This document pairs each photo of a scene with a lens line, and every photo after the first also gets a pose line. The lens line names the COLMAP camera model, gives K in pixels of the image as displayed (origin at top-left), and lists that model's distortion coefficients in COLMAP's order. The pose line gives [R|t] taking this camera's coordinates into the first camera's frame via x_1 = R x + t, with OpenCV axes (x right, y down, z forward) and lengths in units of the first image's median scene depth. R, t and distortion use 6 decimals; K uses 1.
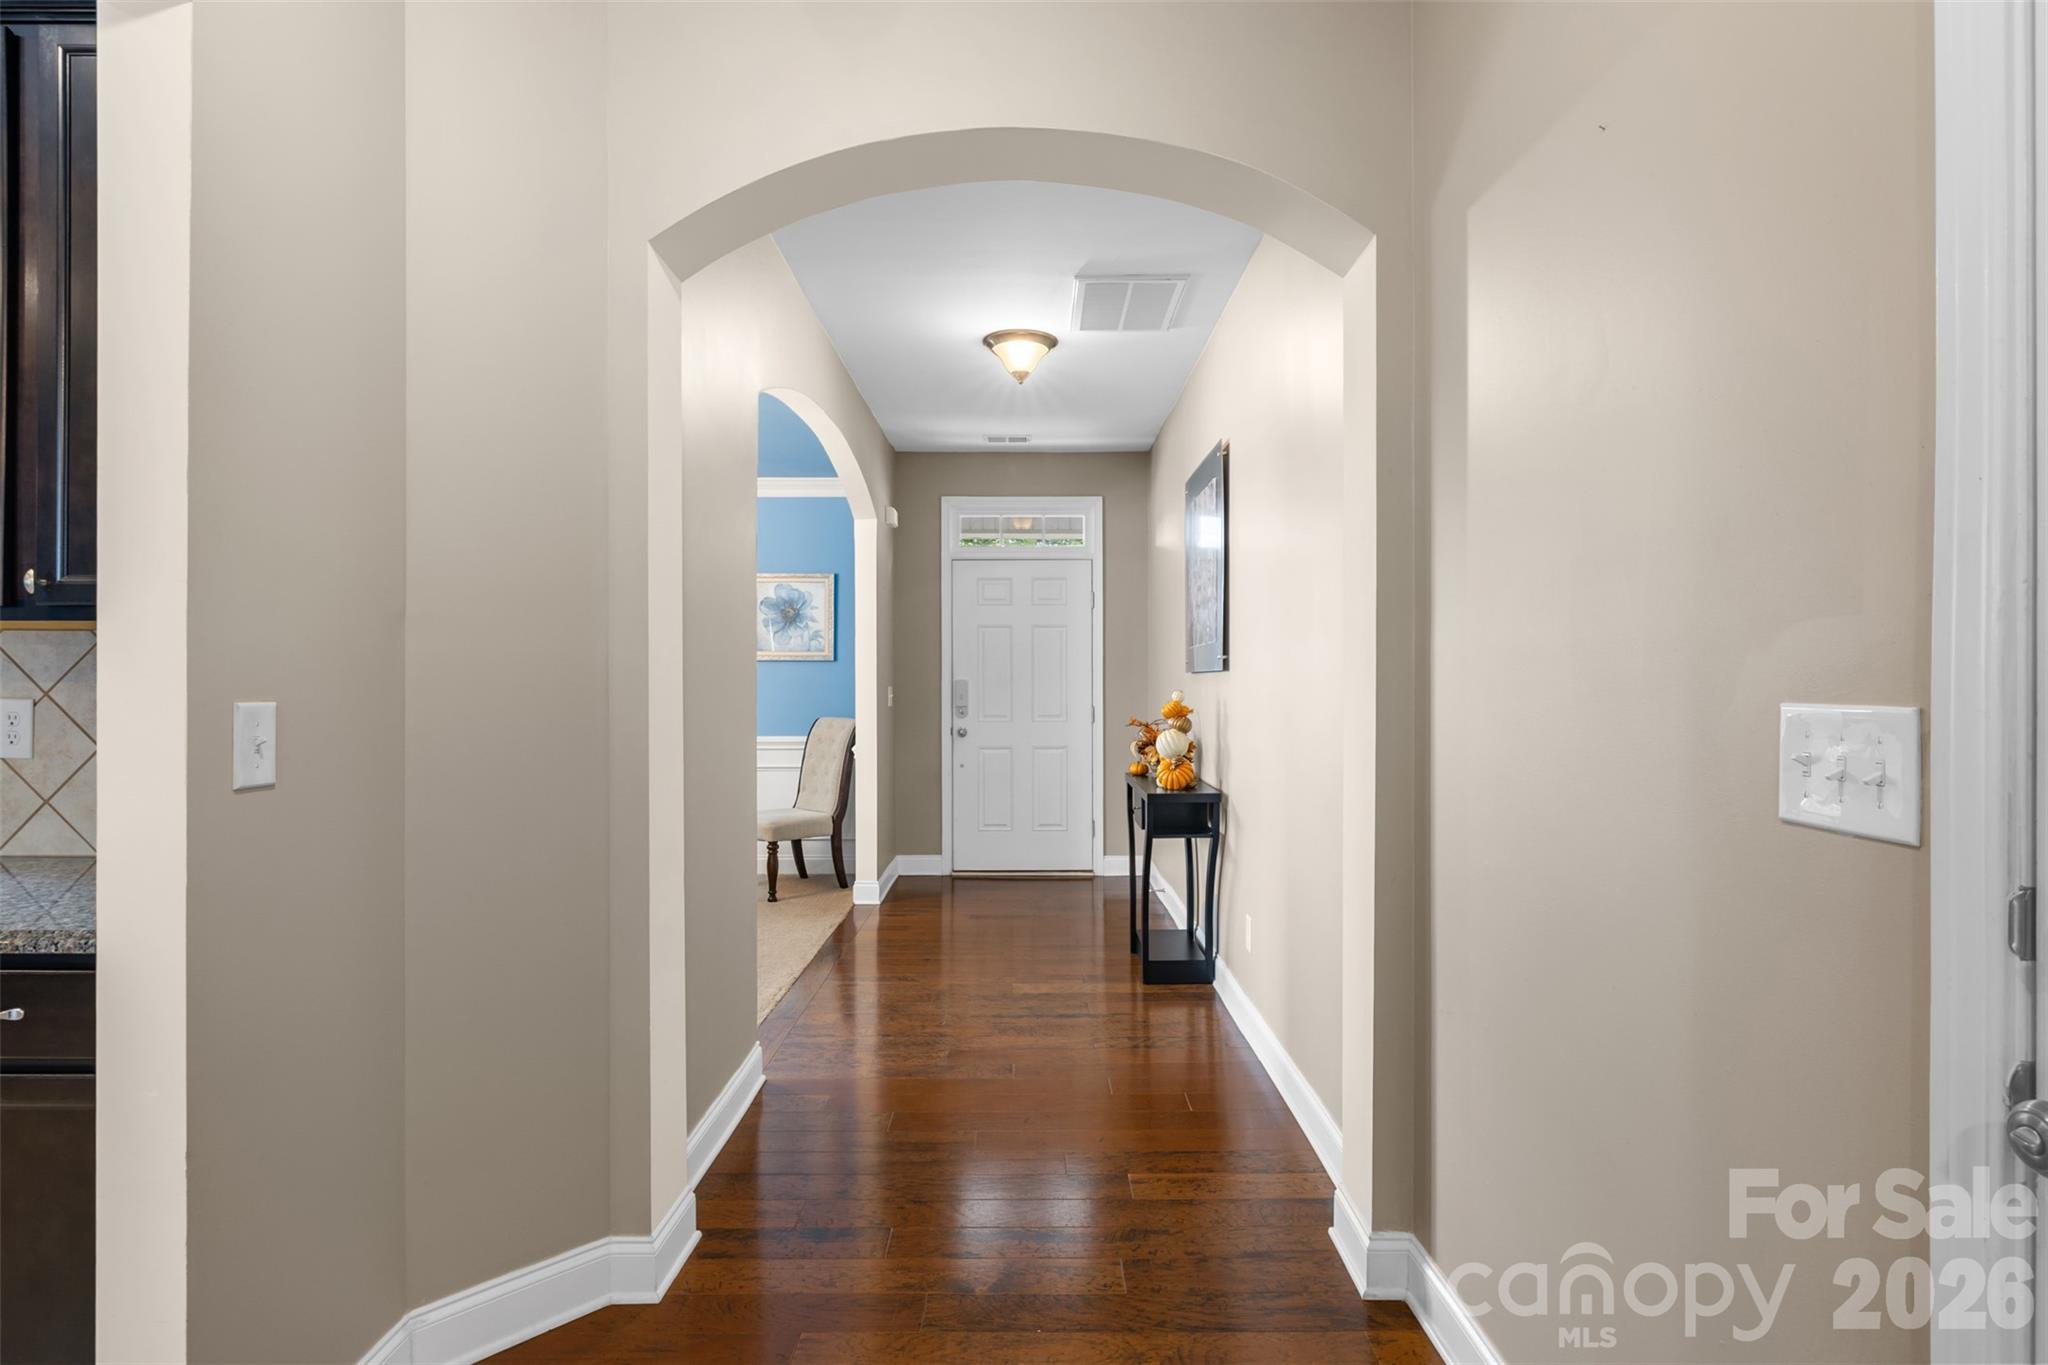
lens RADIAL K [[1031.7, 0, 1027.1], [0, 1031.7, 682.0], [0, 0, 1]] dist [-0.005278, -0.002574]
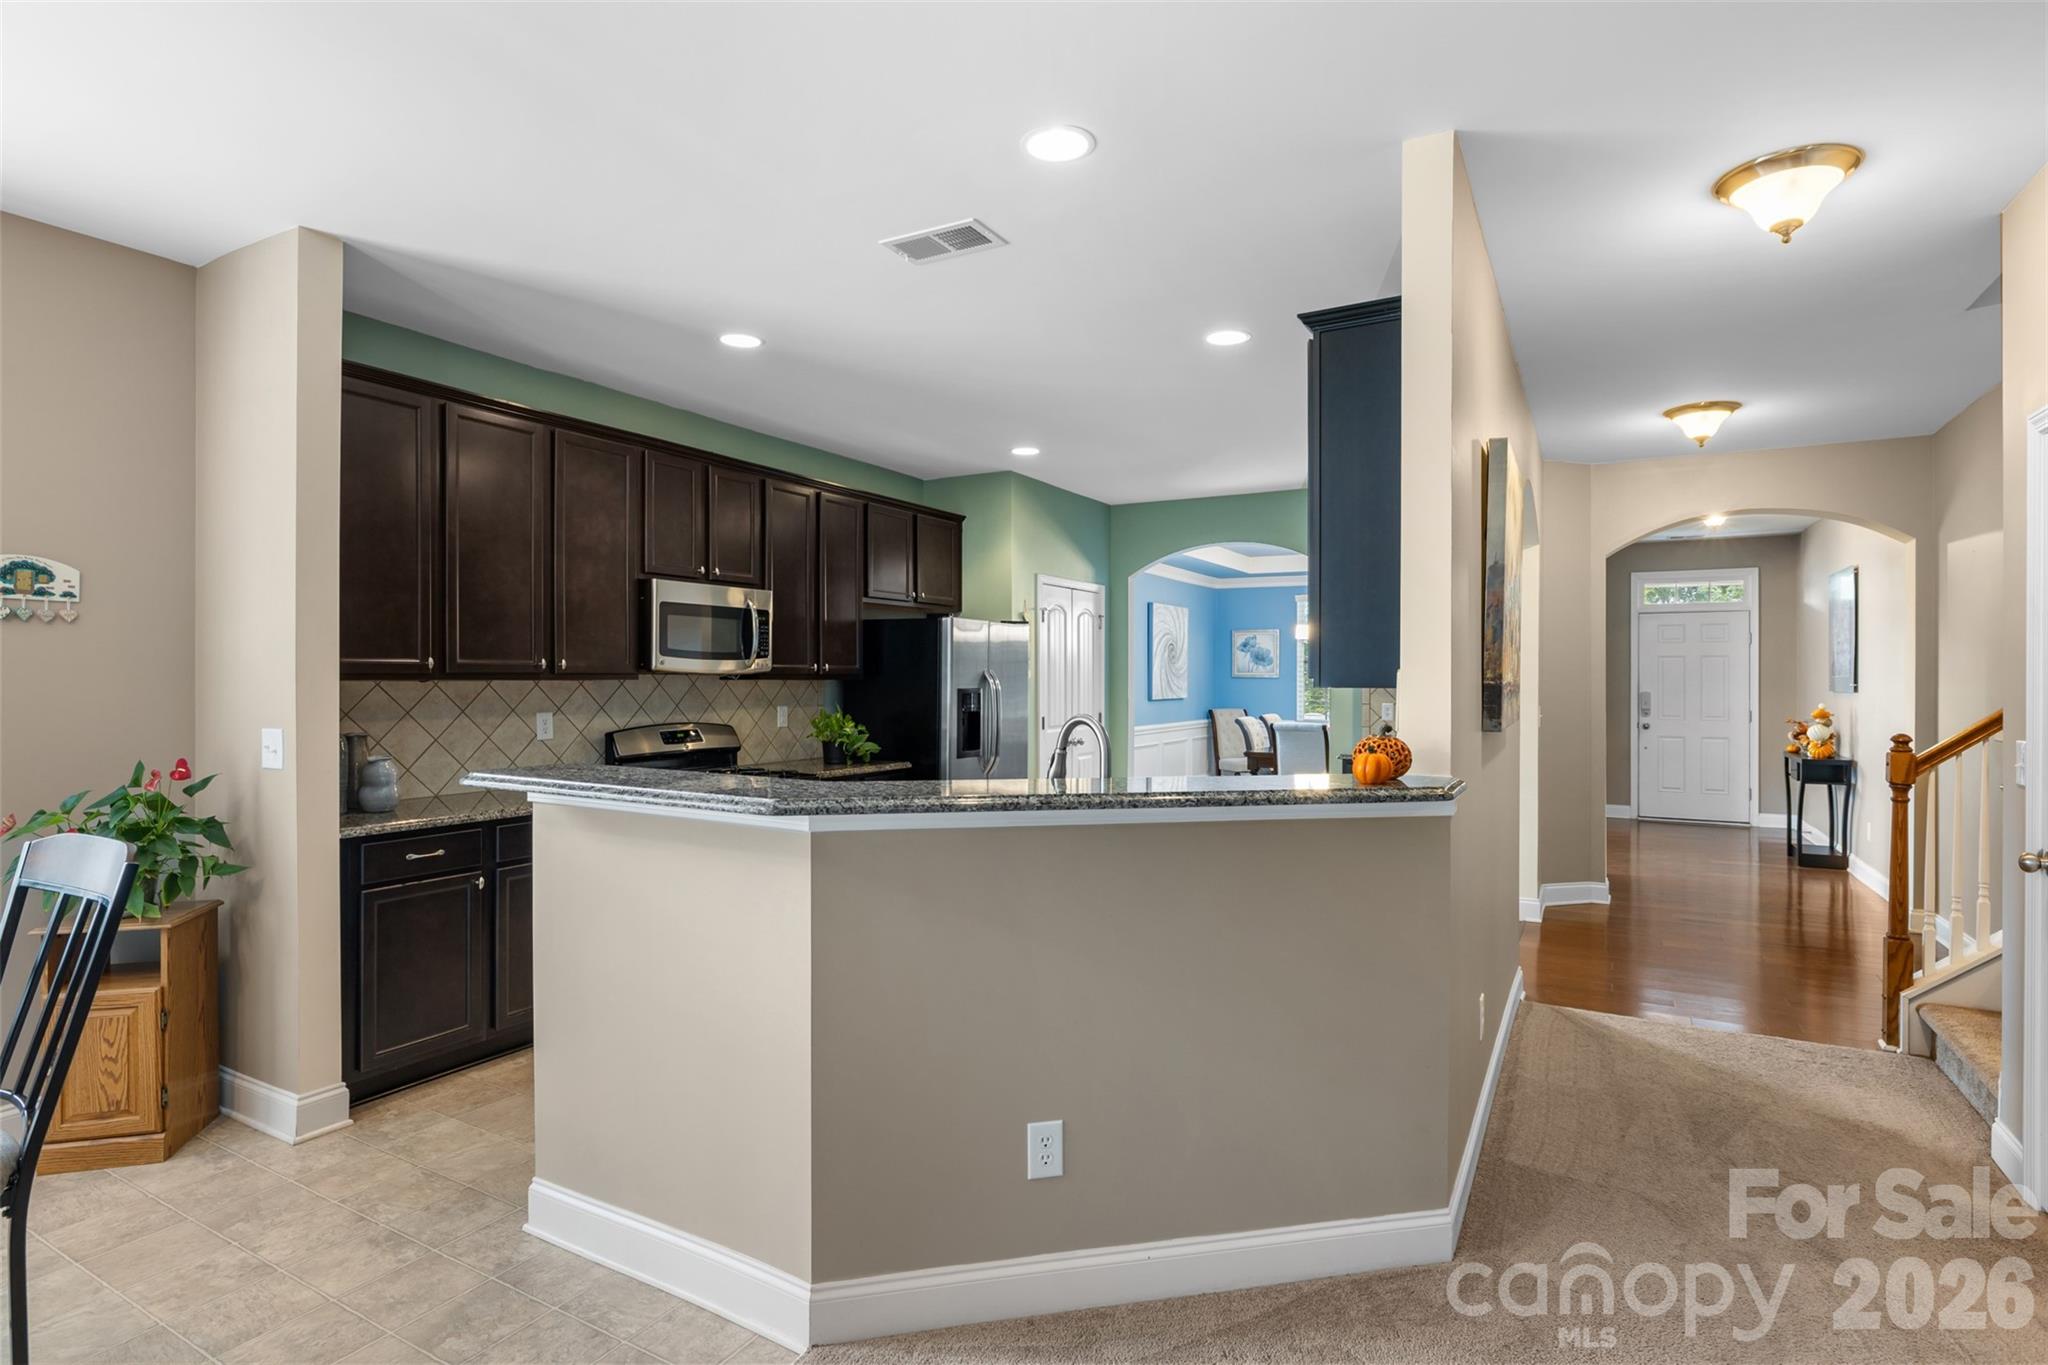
lens RADIAL K [[1031.7, 0, 1022.2], [0, 1031.7, 676.6], [0, 0, 1]] dist [-0.005278, -0.002574]
pose [[0.870548, 0.003219, -0.492074, -0.170399], [-0.005000, 0.999985, -0.002304, -0.023945], [0.492059, 0.004466, 0.870550, -1.130658]]
